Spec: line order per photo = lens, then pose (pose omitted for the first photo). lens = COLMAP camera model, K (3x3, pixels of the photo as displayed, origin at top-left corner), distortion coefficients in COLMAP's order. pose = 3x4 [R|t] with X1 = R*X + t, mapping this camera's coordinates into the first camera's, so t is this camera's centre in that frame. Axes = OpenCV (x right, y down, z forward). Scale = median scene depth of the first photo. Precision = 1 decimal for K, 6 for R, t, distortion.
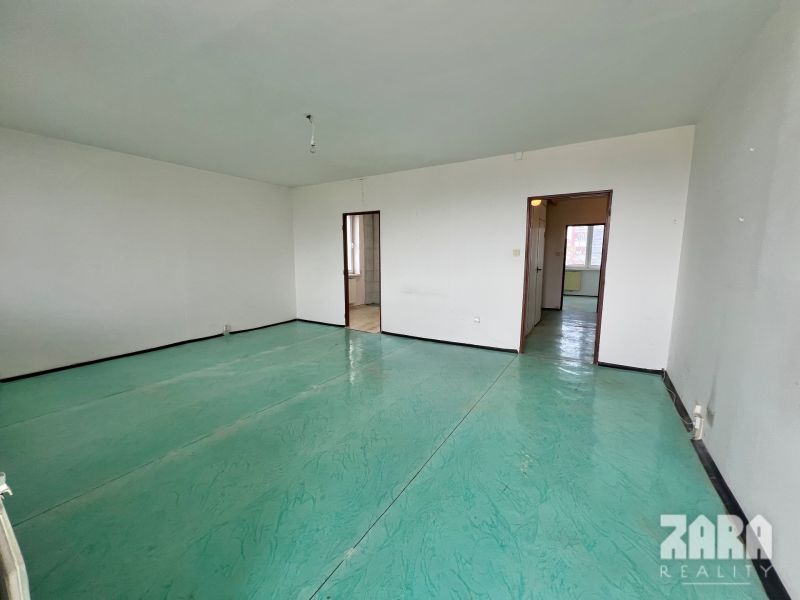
lens RADIAL K [[322.1, 0, 400.0], [0, 322.1, 300.0], [0, 0, 1]] dist [0.000527, -0.000052]
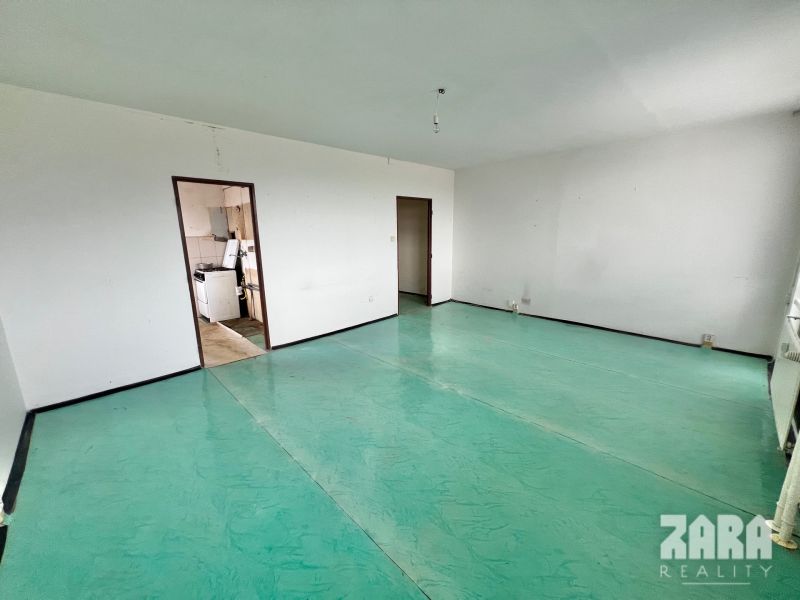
lens RADIAL K [[322.1, 0, 400.0], [0, 322.1, 300.0], [0, 0, 1]] dist [0.000527, -0.000052]
pose [[0.233449, -0.210197, 0.949378, -0.901119], [0.143635, 0.973099, 0.180130, -0.137193], [-0.961702, 0.094313, 0.257360, 0.672418]]
